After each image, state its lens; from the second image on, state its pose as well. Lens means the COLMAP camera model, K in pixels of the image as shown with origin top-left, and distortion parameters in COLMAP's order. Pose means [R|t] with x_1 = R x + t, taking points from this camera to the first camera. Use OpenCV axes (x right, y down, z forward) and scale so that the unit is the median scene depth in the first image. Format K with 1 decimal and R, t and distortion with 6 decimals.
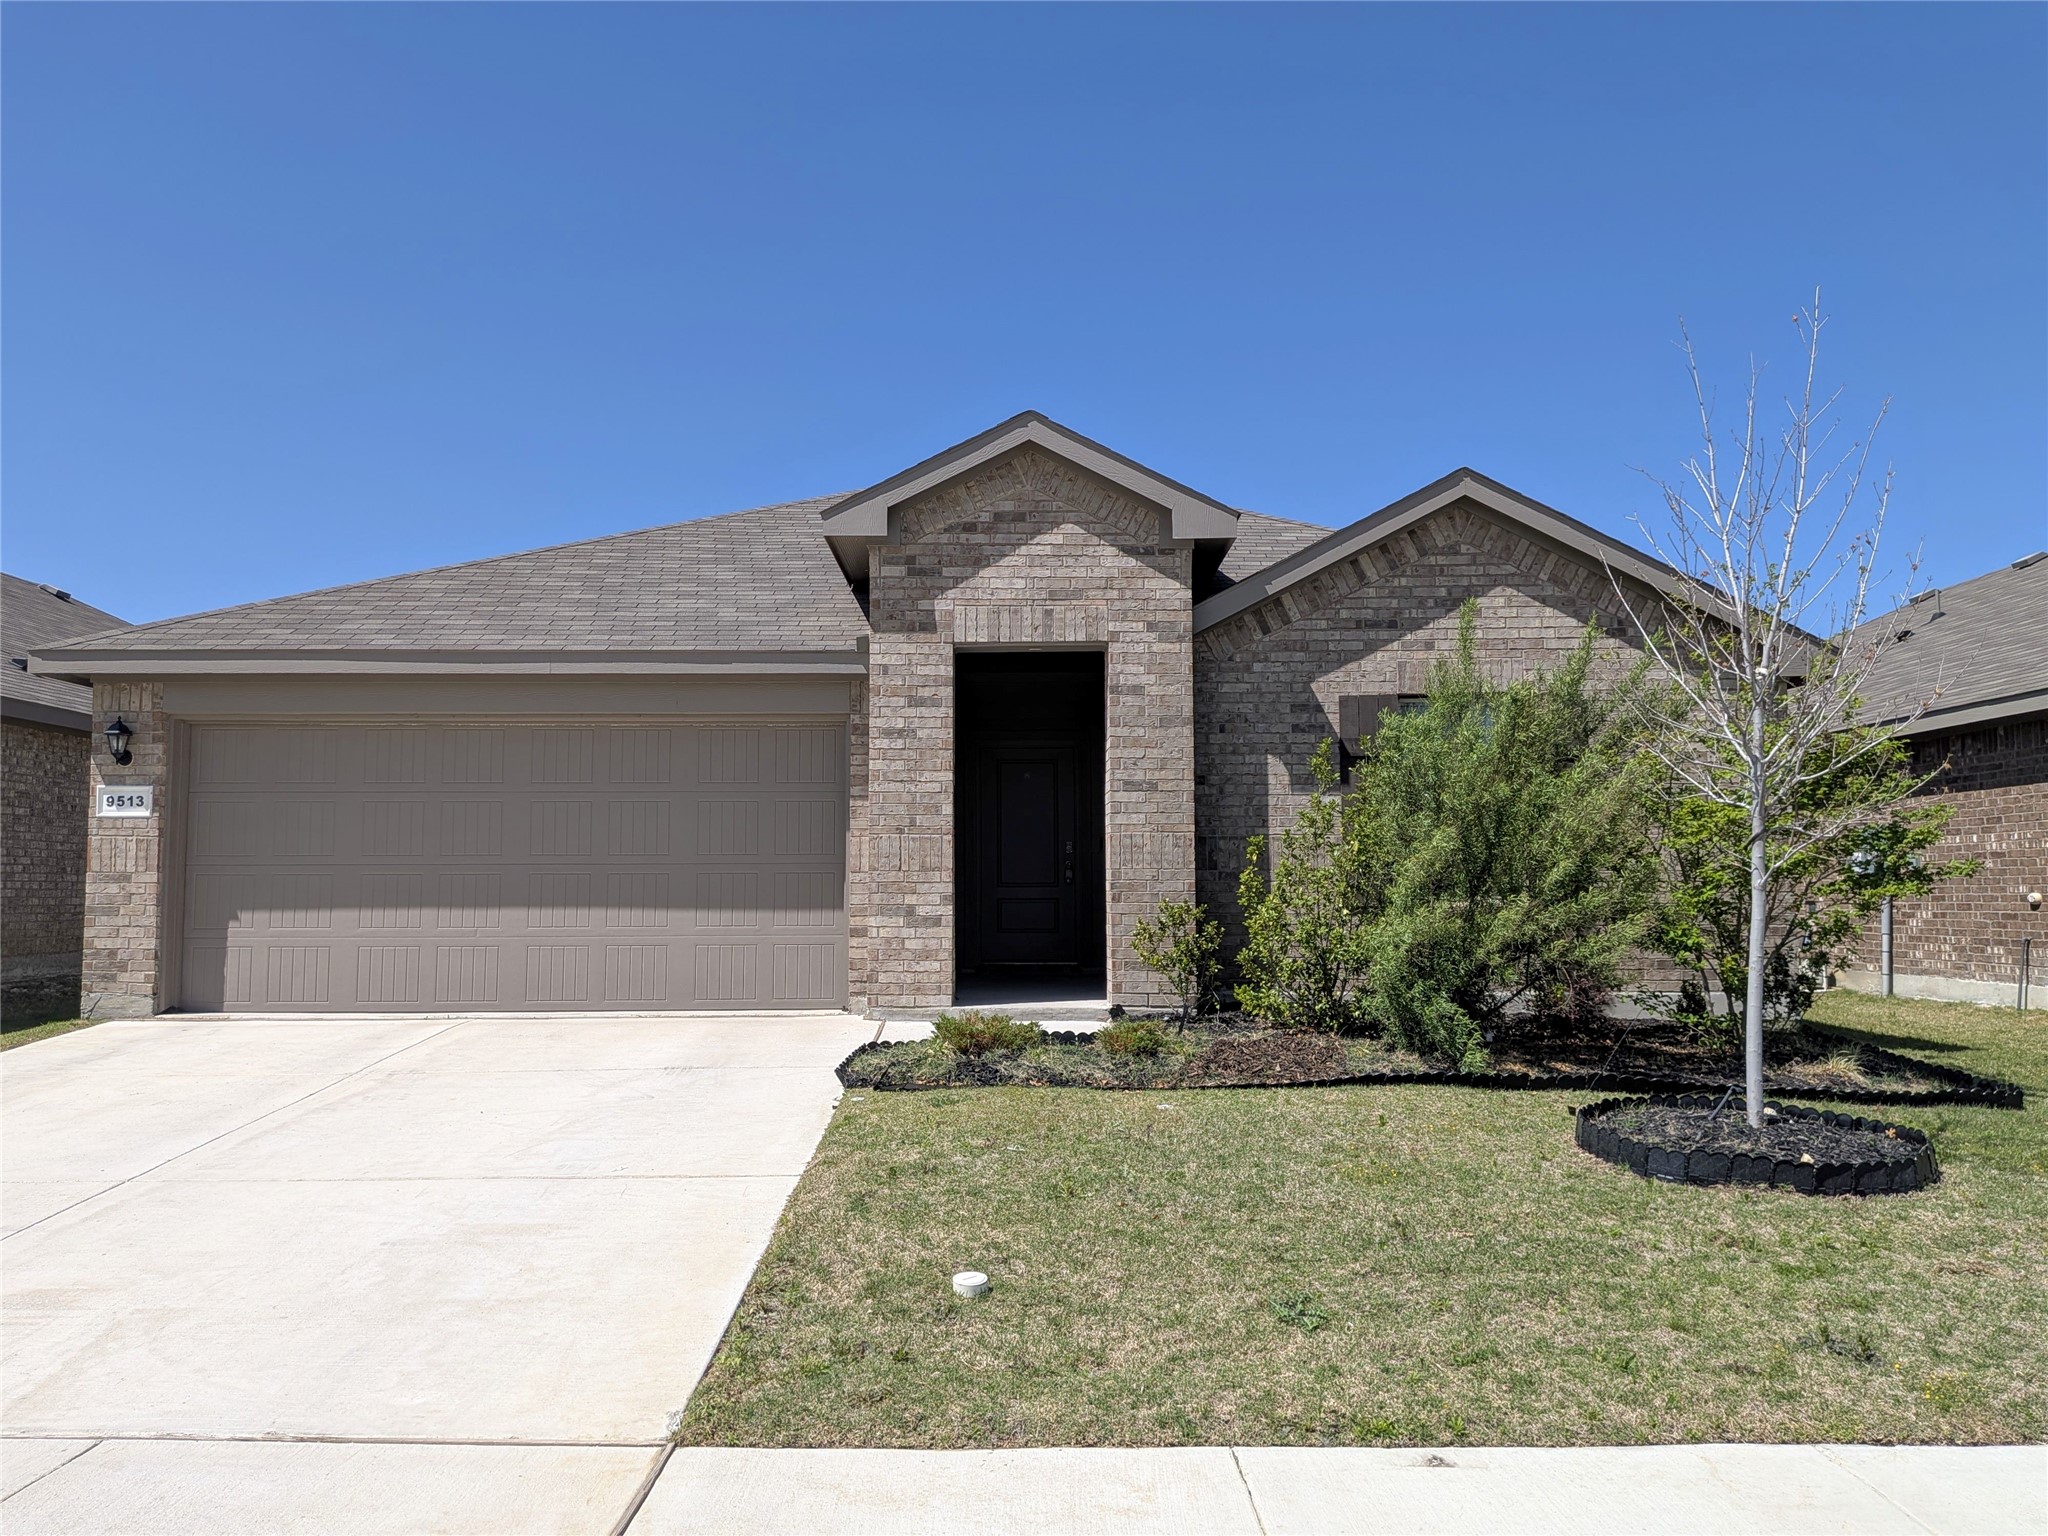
lens RADIAL K [[1464.0, 0, 1020.2], [0, 1464.0, 779.2], [0, 0, 1]] dist [0.102228, -0.179469]
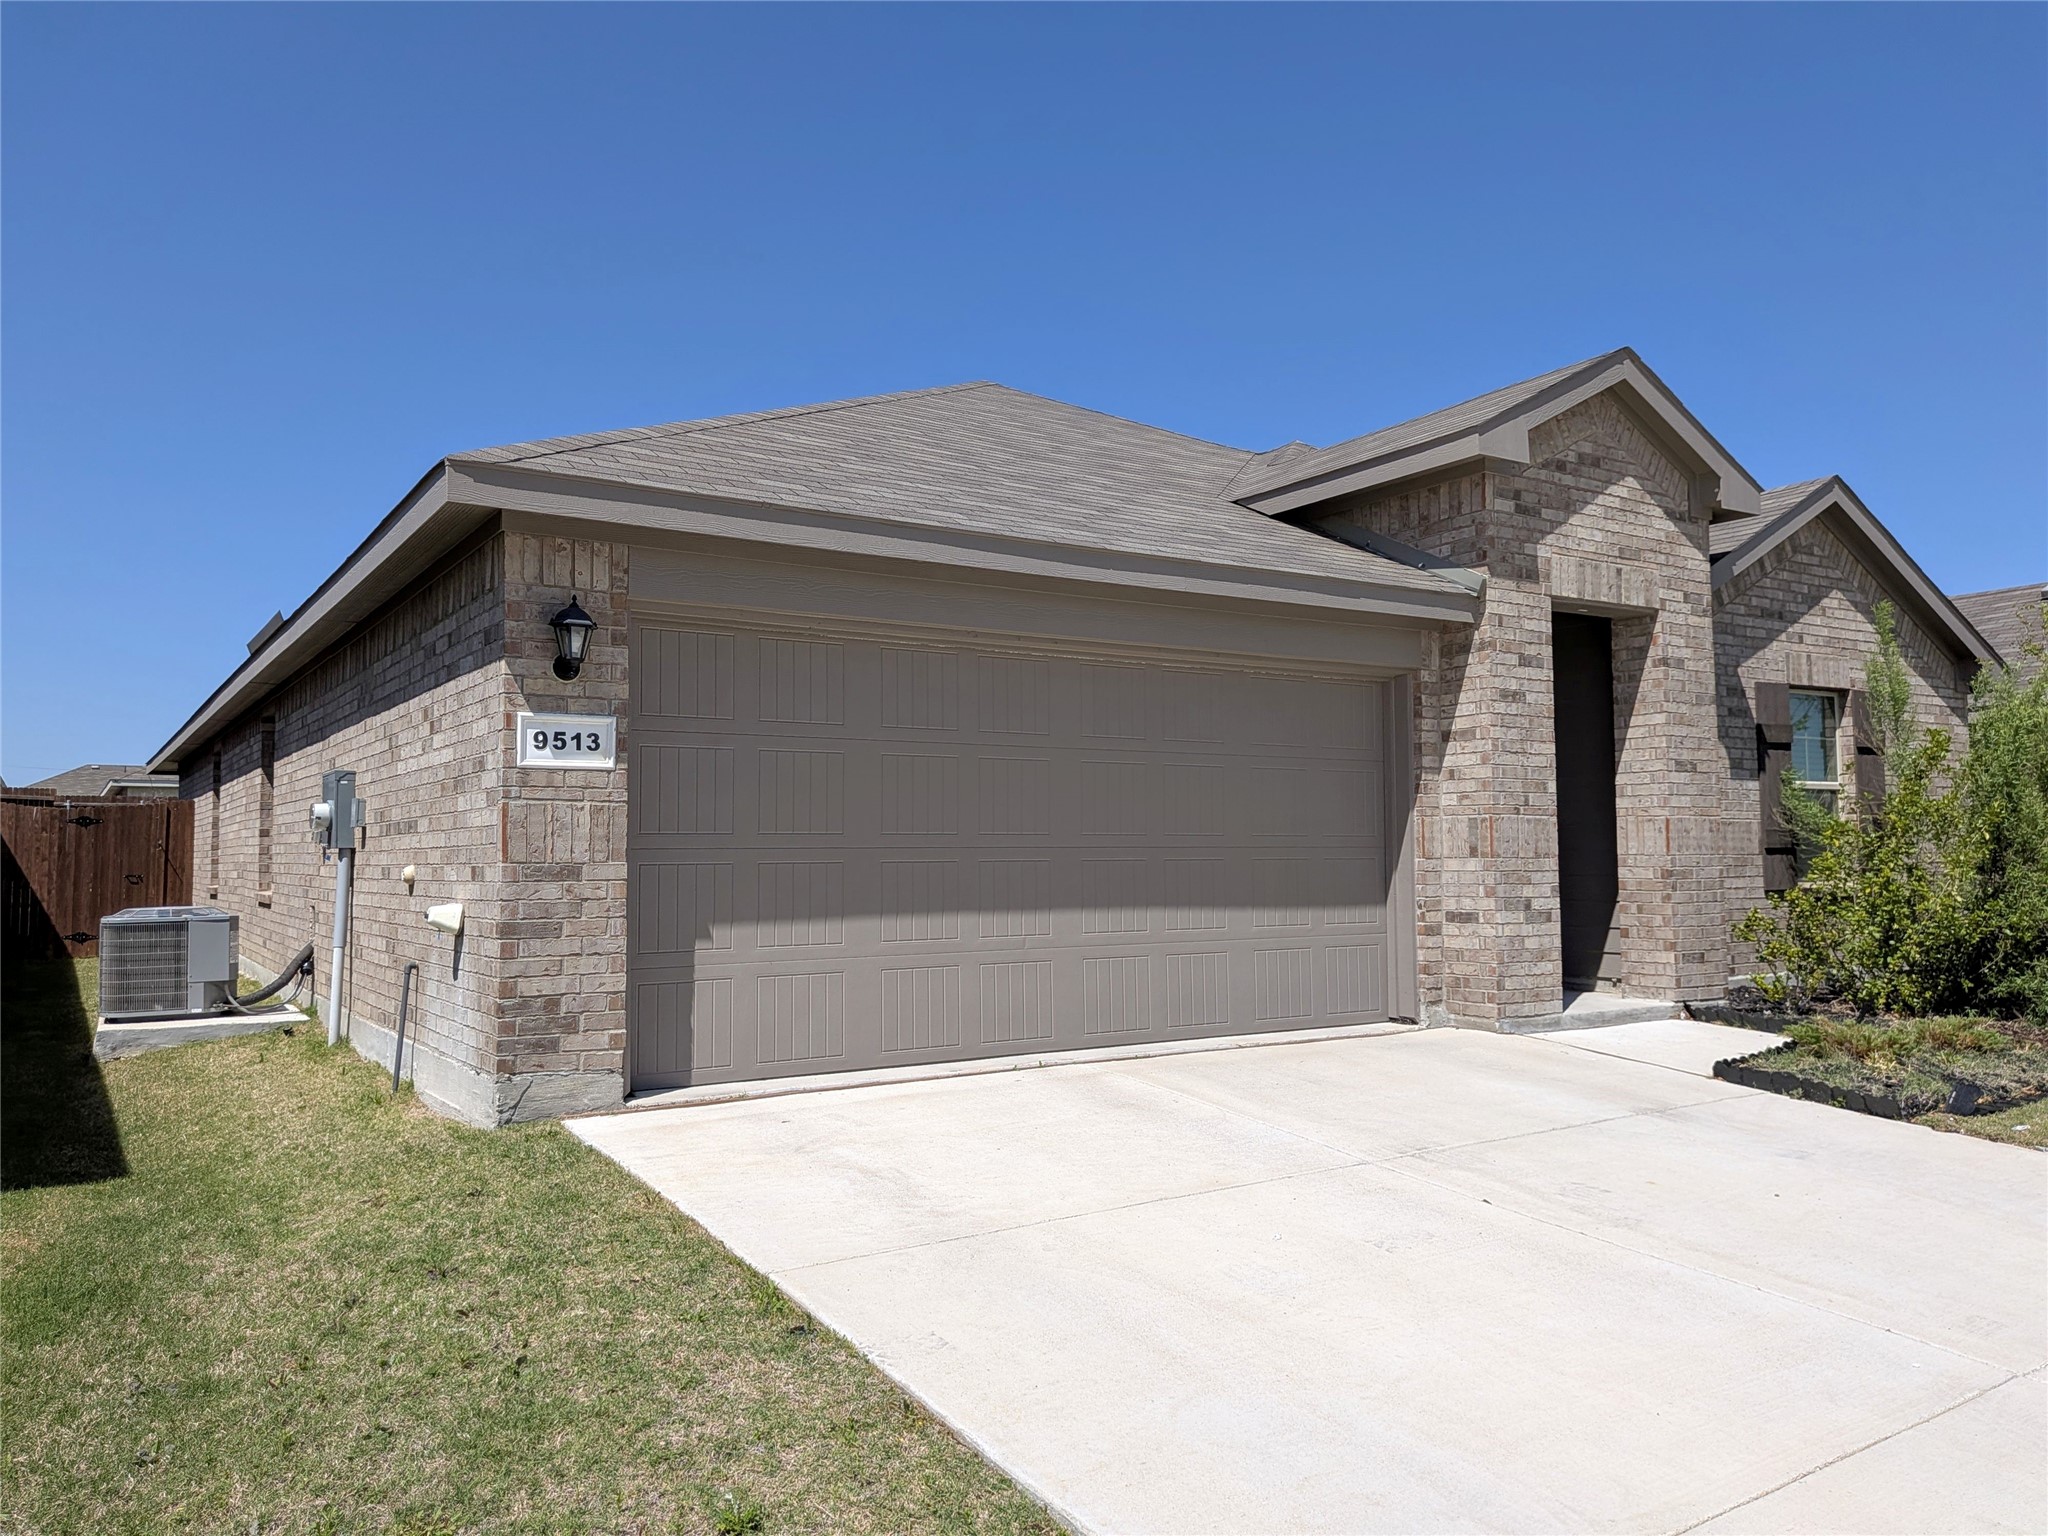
lens RADIAL K [[1464.0, 0, 1020.2], [0, 1464.0, 779.2], [0, 0, 1]] dist [0.102228, -0.179469]
pose [[0.843901, 0.024372, 0.535945, -0.778789], [-0.033697, 0.999403, 0.007612, 0.019735], [-0.535439, -0.024483, 0.844219, 0.421678]]
